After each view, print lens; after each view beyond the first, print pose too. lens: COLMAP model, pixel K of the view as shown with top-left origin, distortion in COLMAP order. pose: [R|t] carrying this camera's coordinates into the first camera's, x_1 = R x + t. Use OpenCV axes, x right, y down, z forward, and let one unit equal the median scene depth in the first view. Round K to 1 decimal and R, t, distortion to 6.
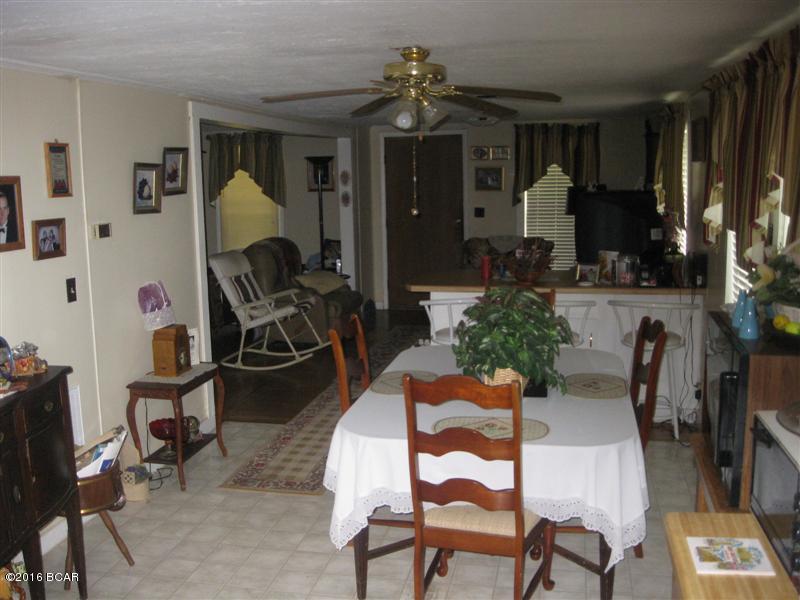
lens RADIAL K [[820.5, 0, 400.0], [0, 820.5, 300.0], [0, 0, 1]] dist [-0.079191, 0.005716]
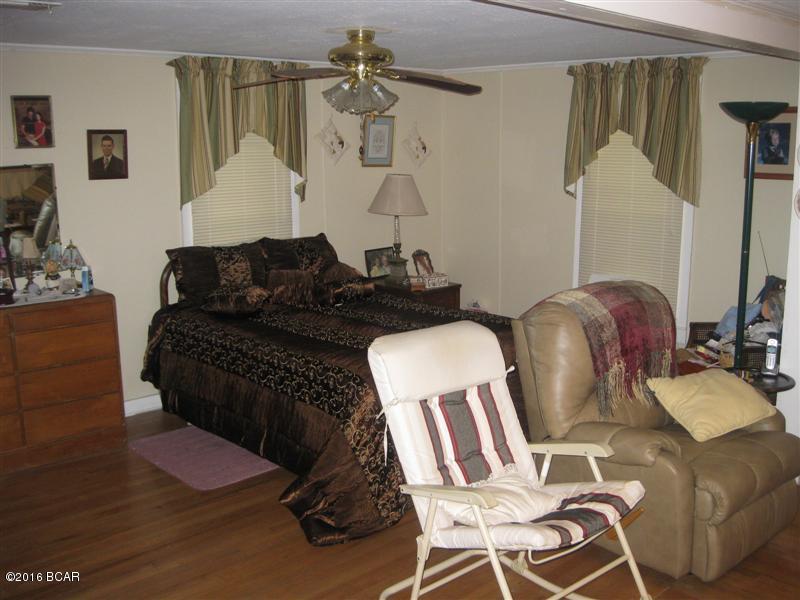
lens RADIAL K [[820.5, 0, 400.0], [0, 820.5, 300.0], [0, 0, 1]] dist [-0.079191, 0.005716]
pose [[0.820289, 0.128256, -0.557383, -0.001258], [-0.102549, 0.991721, 0.077280, -0.075615], [0.562681, -0.006233, 0.826651, 0.478438]]
